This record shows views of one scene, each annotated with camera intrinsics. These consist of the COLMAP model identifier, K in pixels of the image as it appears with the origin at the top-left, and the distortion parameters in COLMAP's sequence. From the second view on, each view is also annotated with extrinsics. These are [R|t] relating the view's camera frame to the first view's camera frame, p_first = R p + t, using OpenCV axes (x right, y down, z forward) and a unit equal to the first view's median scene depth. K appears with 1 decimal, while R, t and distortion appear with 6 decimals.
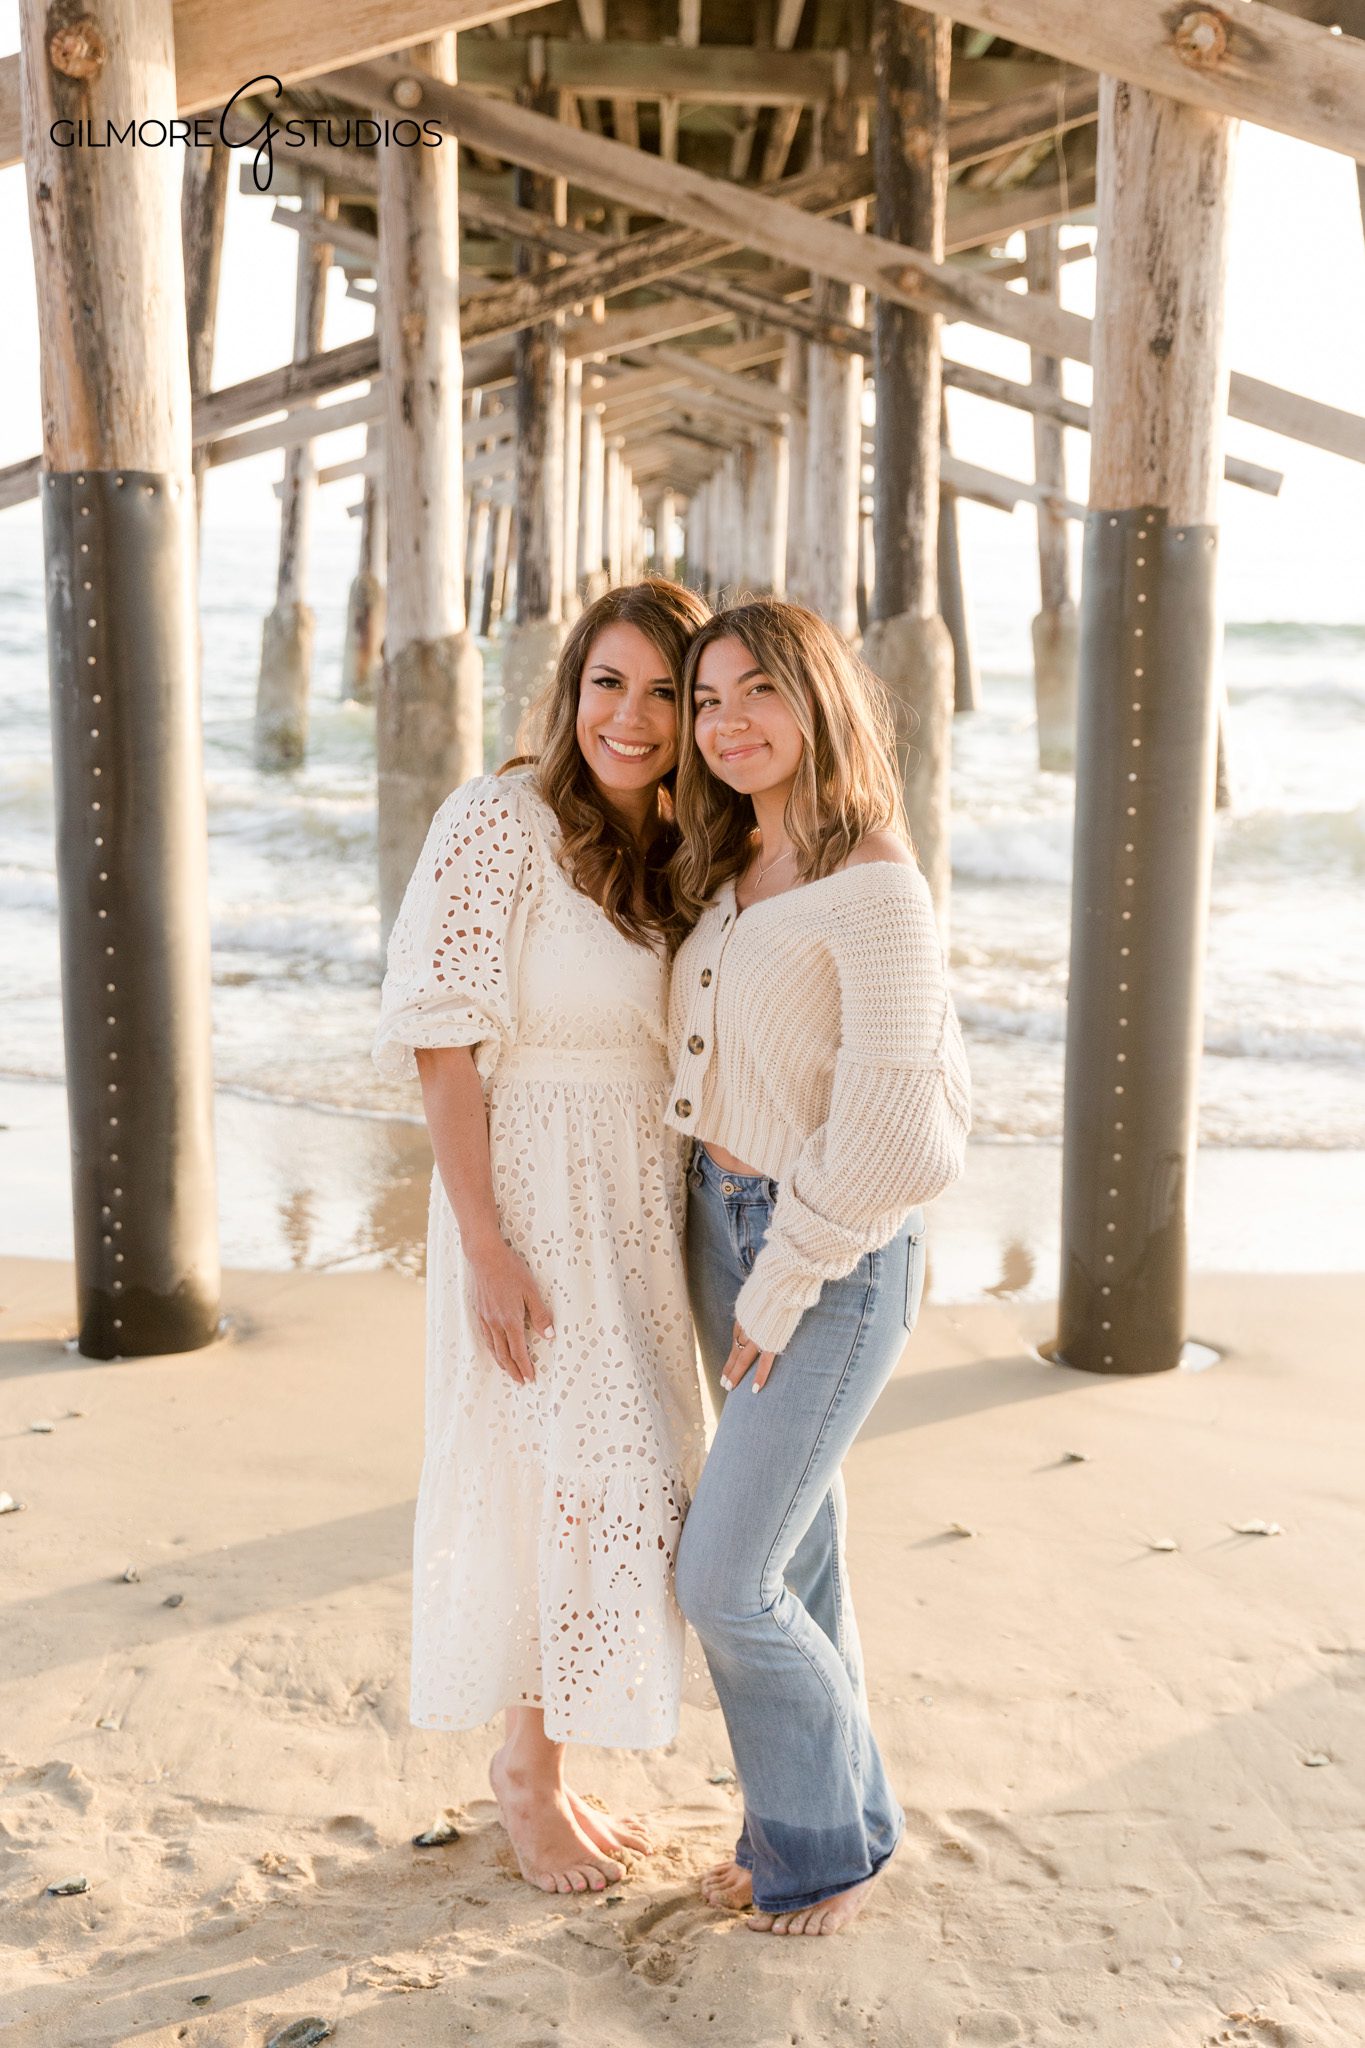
lens RADIAL K [[3422.0, 0, 687.3], [0, 3422.0, 1117.7], [0, 0, 1]] dist [-0.000671, 0.078524]
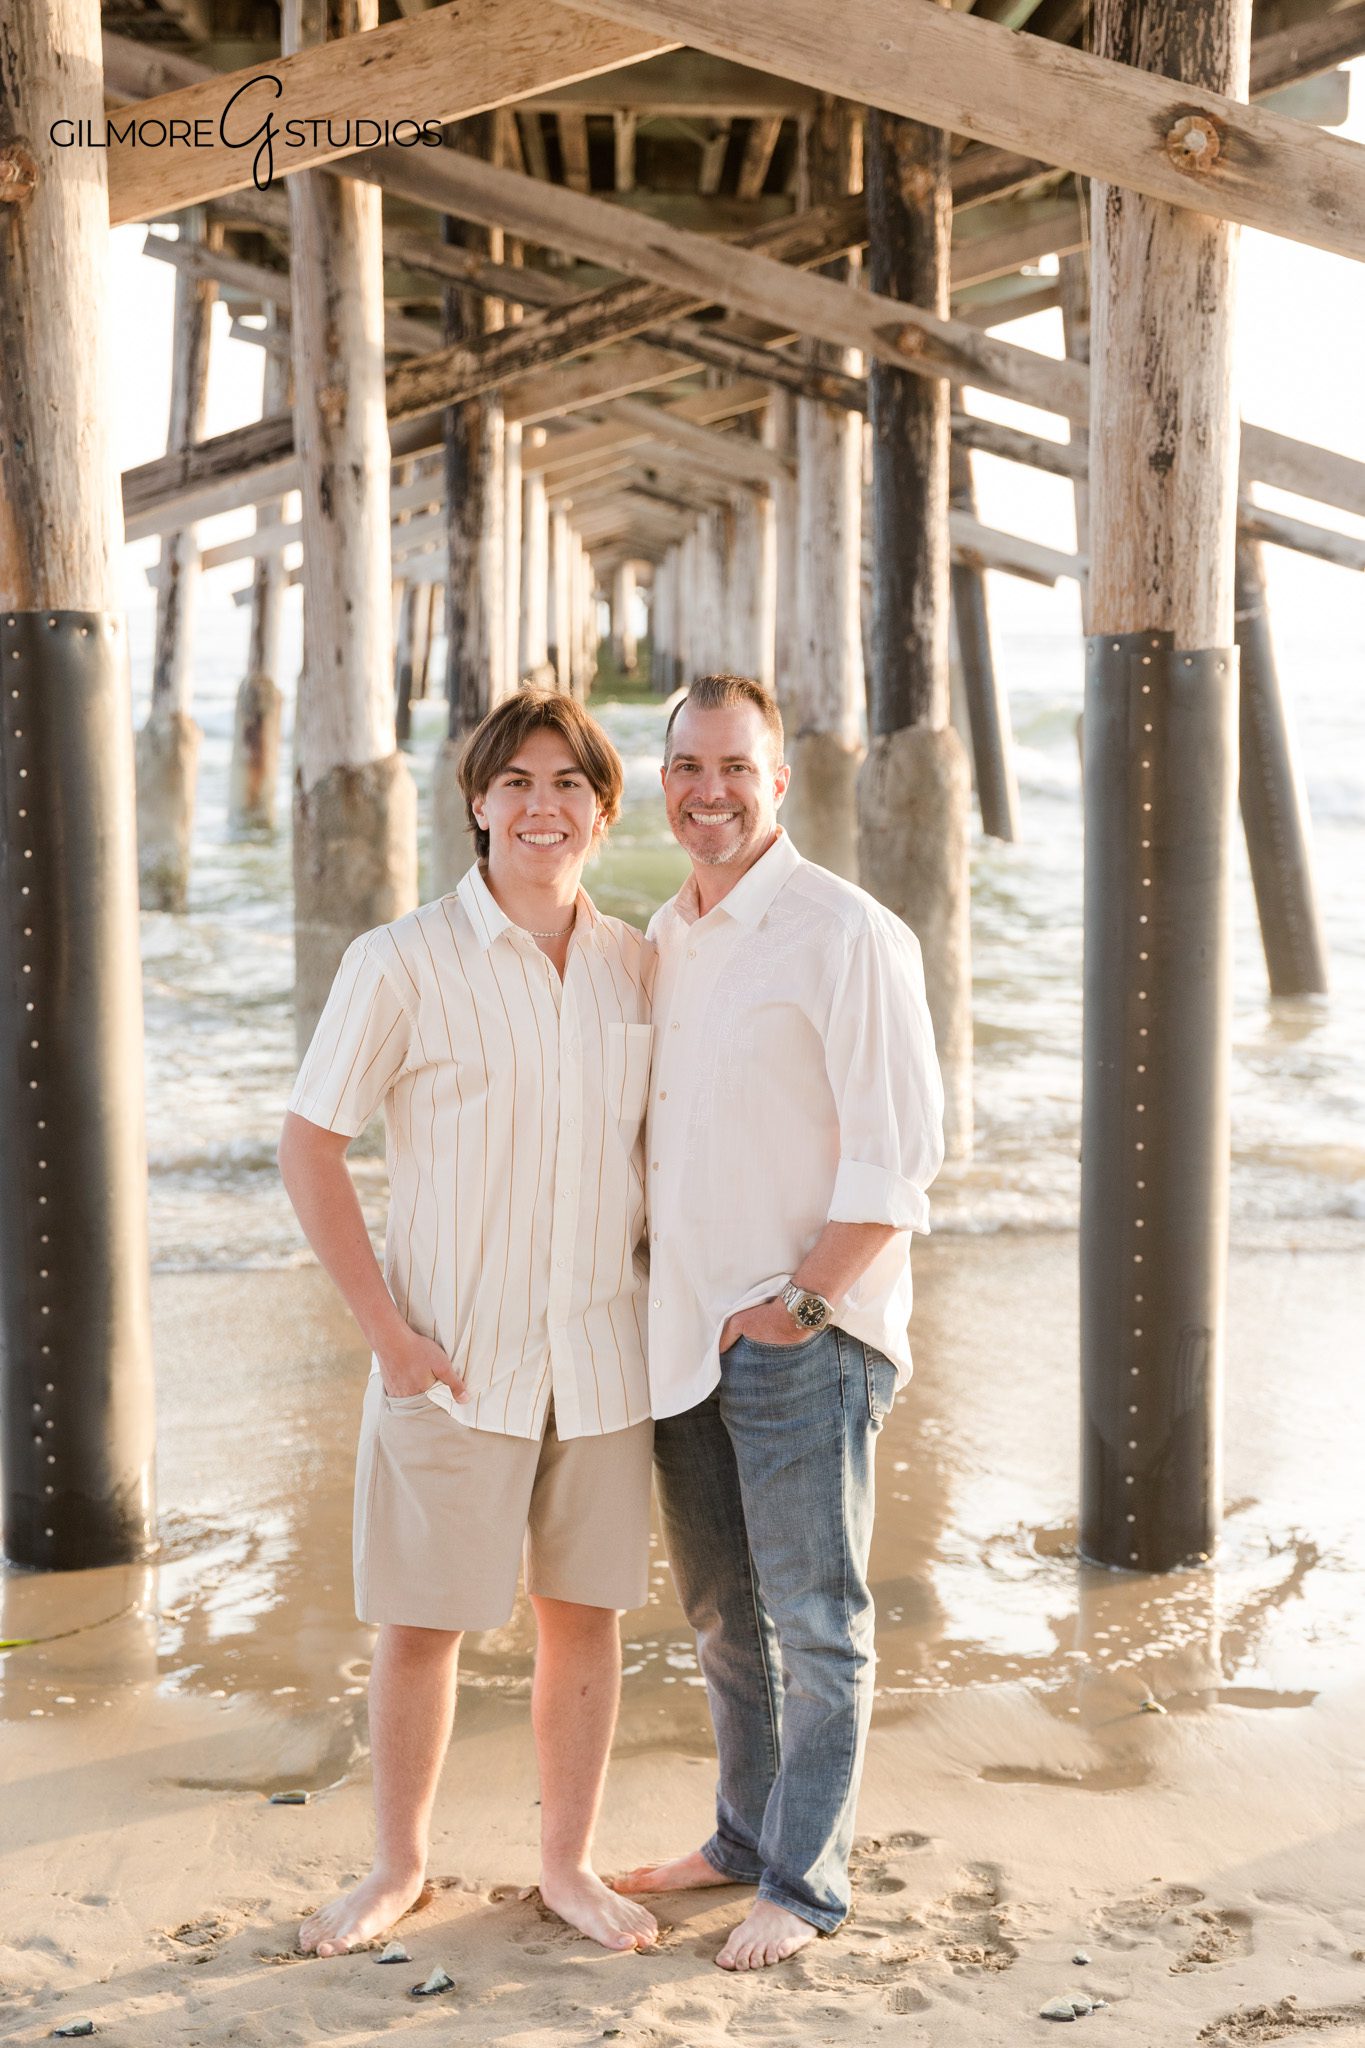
lens RADIAL K [[3241.7, 0, 671.9], [0, 3241.7, 1103.5], [0, 0, 1]] dist [0.001665, 0.058789]
pose [[0.999871, -0.016044, 0.000362, 0.001838], [0.016044, 0.998760, -0.047121, -0.016174], [0.000395, 0.047120, 0.998889, 0.195617]]
